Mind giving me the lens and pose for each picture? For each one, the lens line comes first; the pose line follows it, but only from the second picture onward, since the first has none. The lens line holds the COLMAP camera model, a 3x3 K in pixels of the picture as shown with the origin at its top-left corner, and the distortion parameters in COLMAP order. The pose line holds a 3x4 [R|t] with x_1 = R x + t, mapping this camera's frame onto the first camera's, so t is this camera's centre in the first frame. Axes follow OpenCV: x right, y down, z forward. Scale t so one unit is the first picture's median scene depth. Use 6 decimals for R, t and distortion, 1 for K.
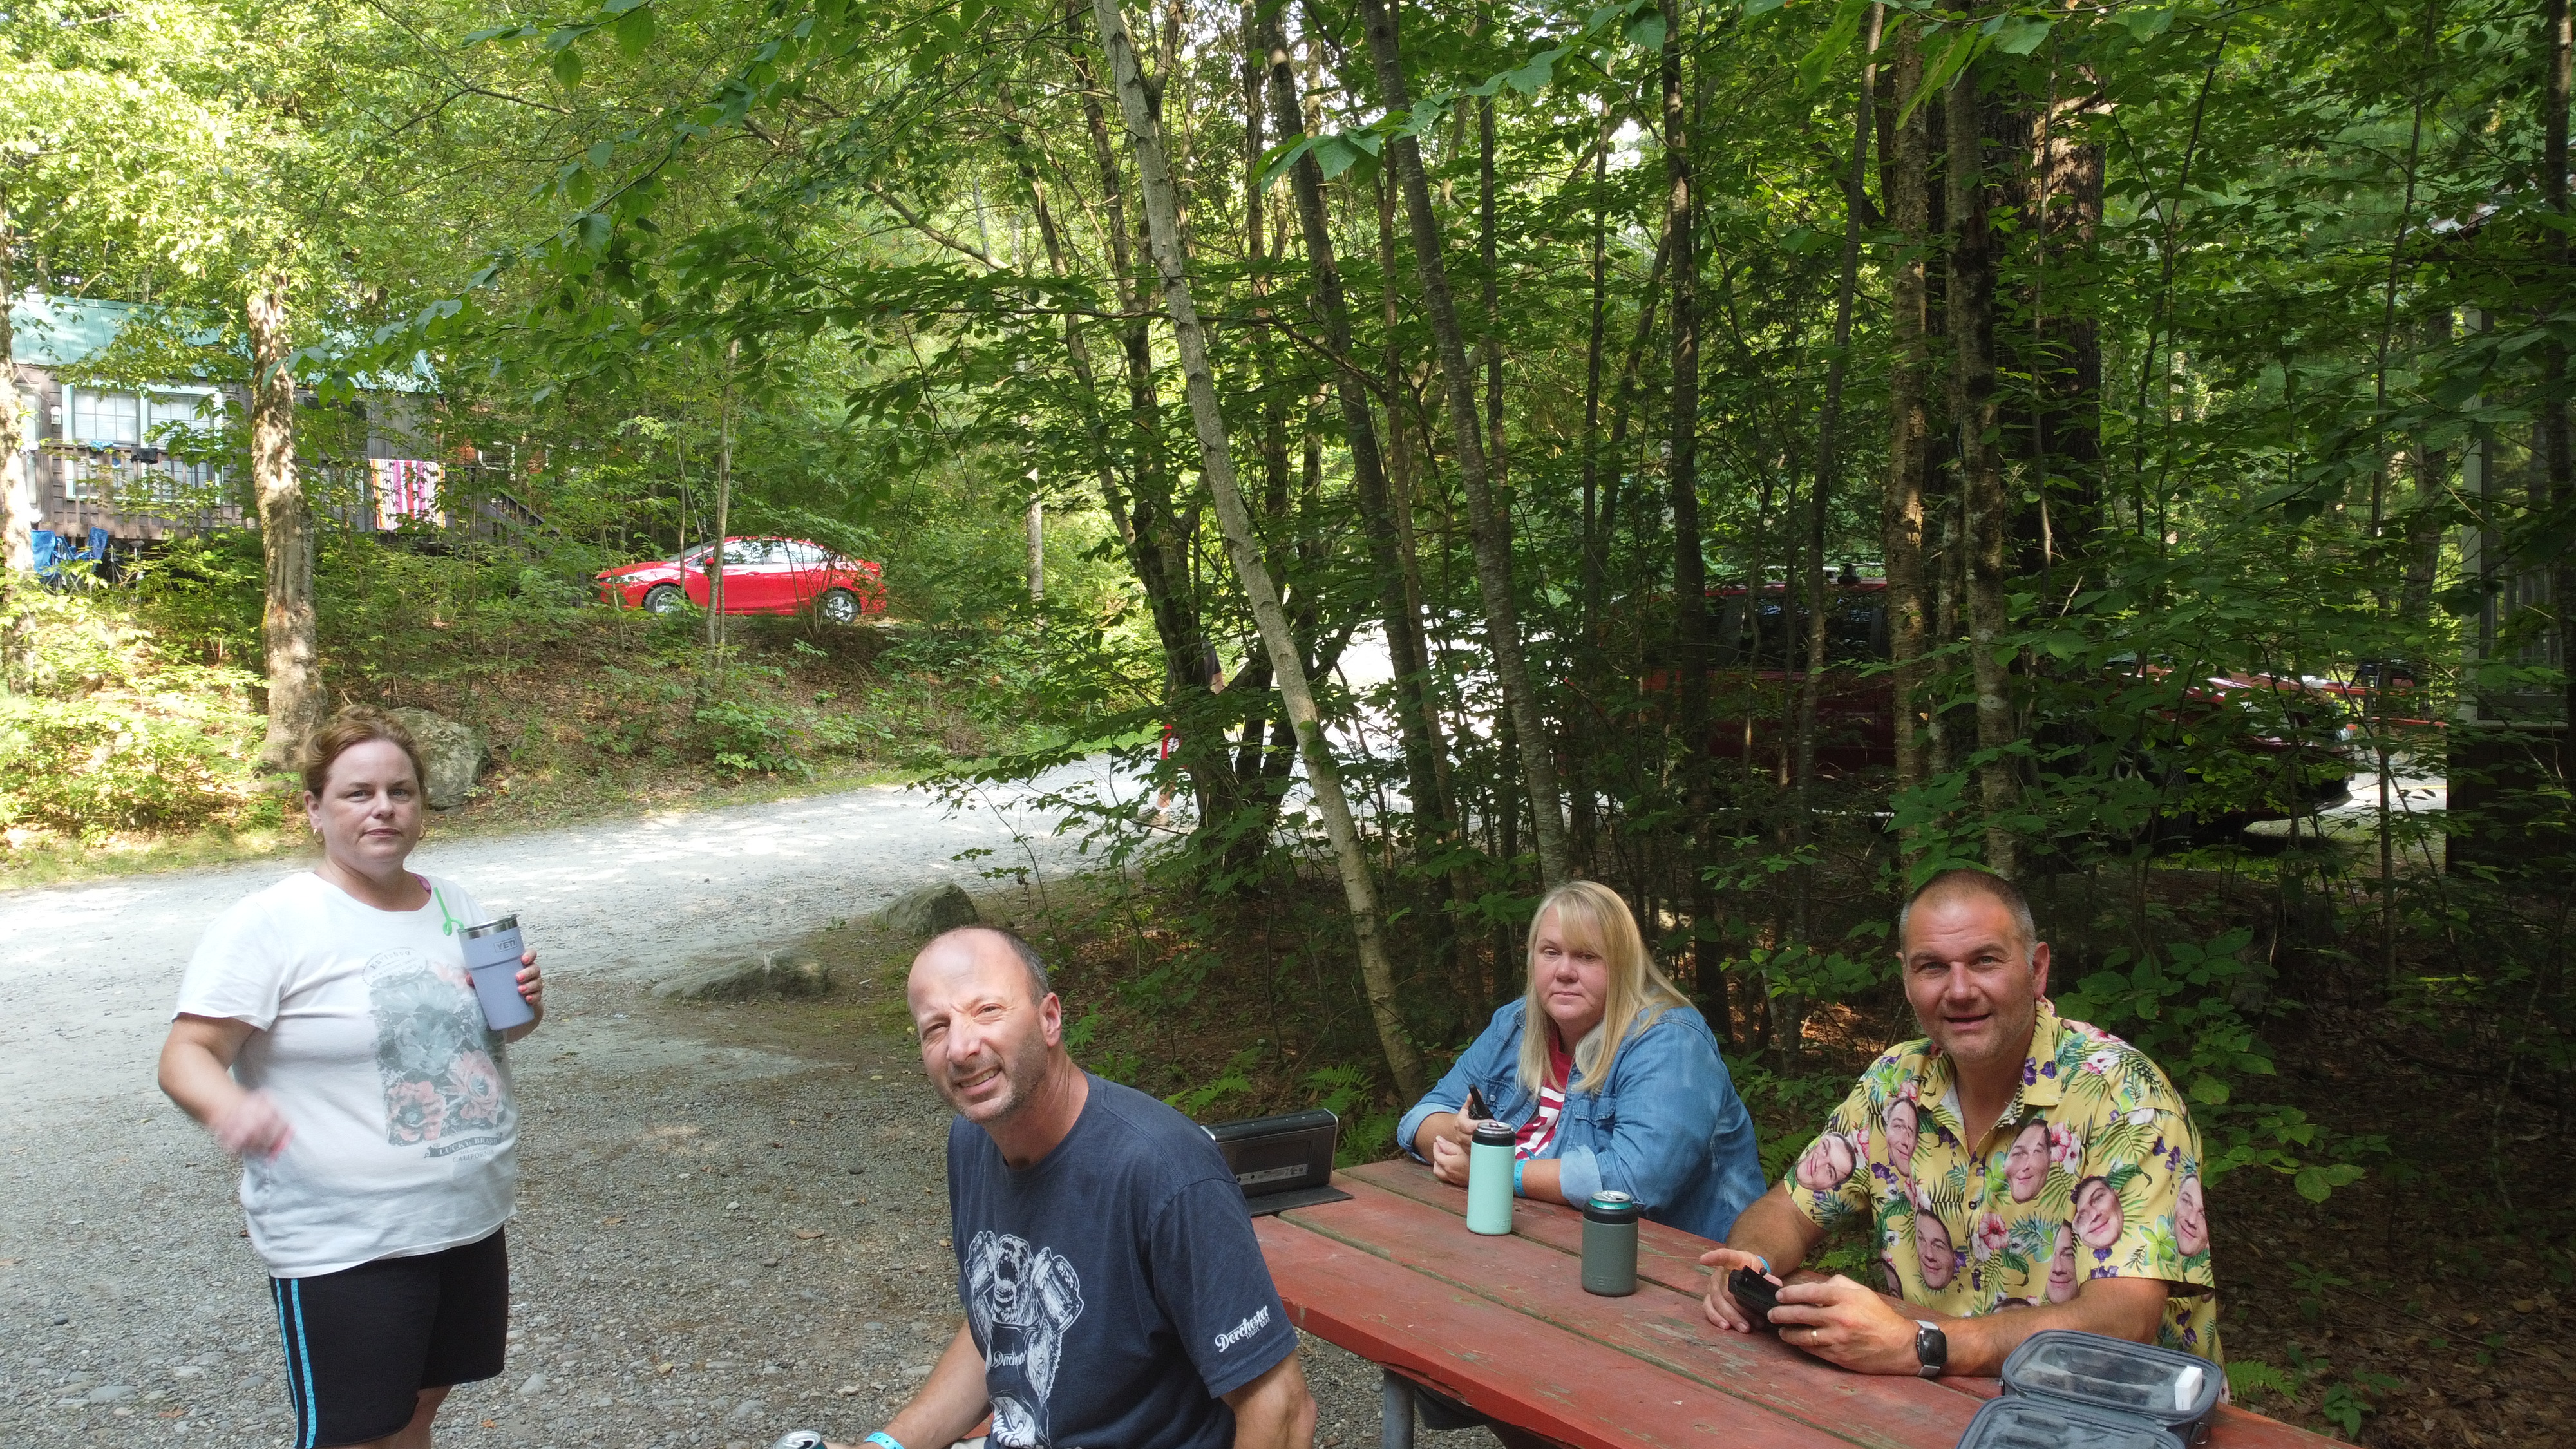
lens RADIAL K [[1853.1, 0, 1288.0], [0, 1853.1, 724.5], [0, 0, 1]] dist [-0.001263, -0.001265]
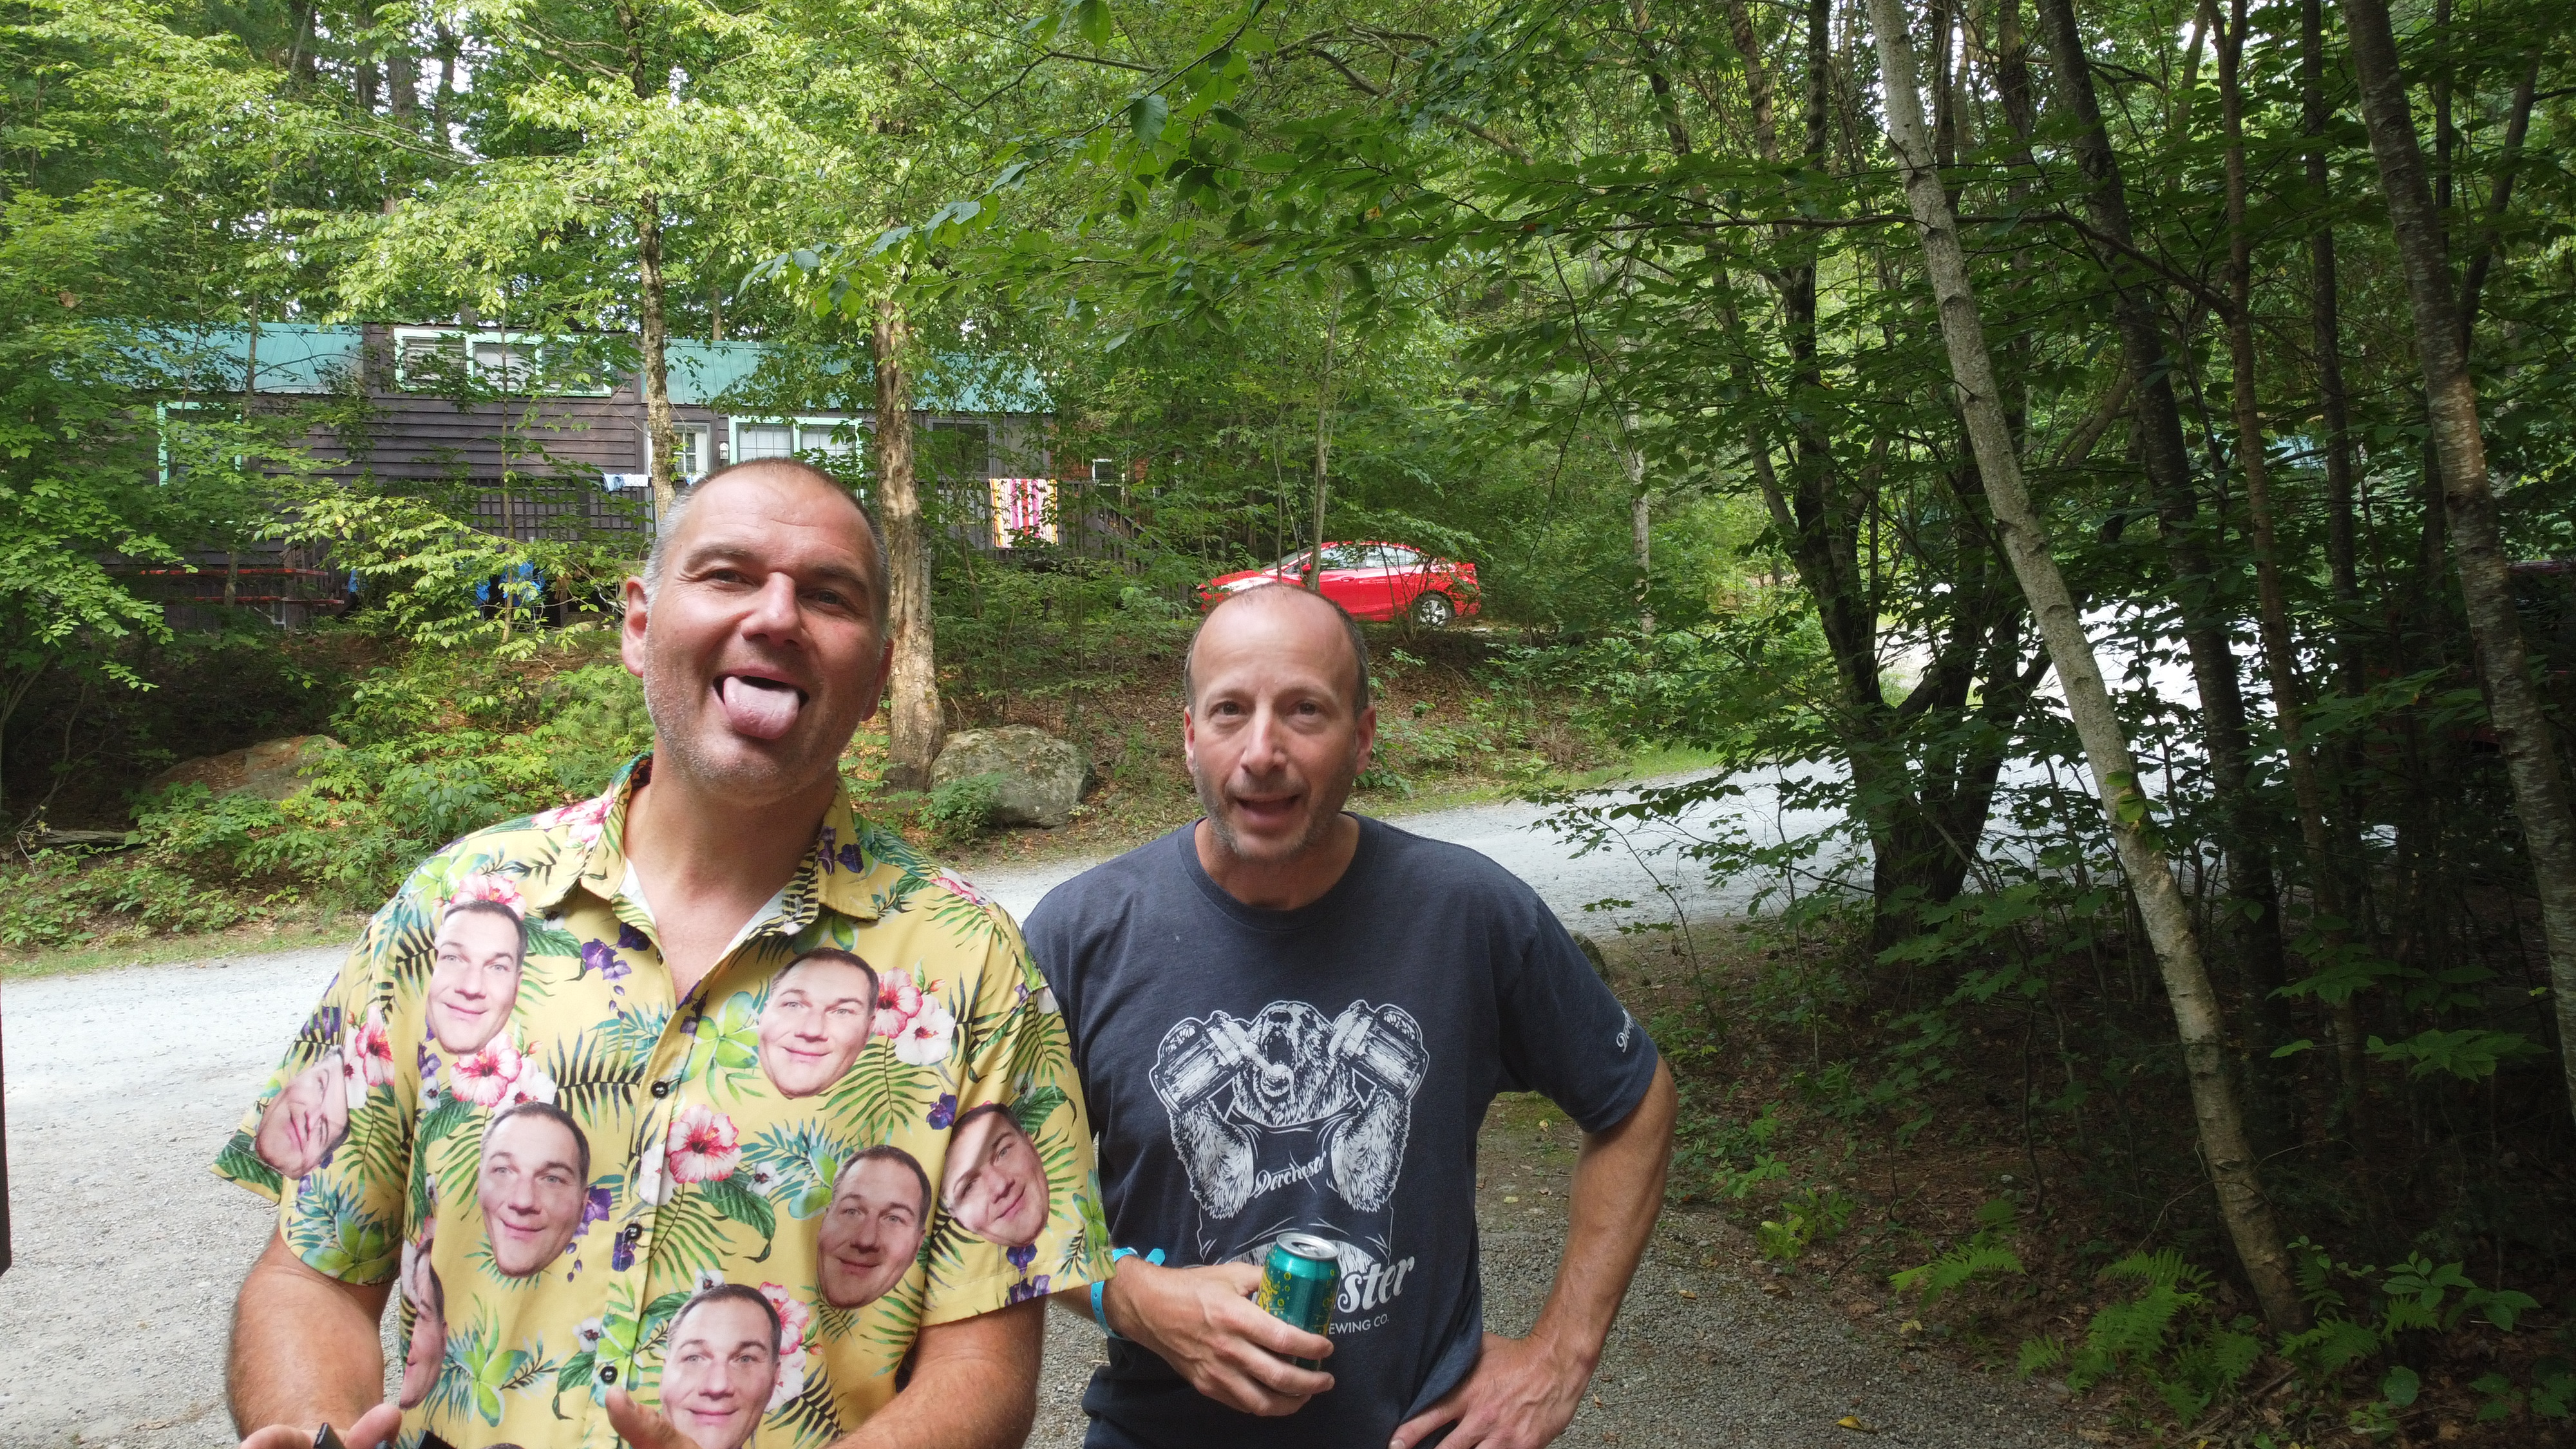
lens RADIAL K [[1853.1, 0, 1288.0], [0, 1853.1, 724.5], [0, 0, 1]] dist [-0.001263, -0.001265]
pose [[0.951898, -0.005211, -0.306370, -0.045397], [0.005408, 0.999985, -0.000207, -0.011642], [0.306367, -0.001459, 0.951912, 0.137434]]
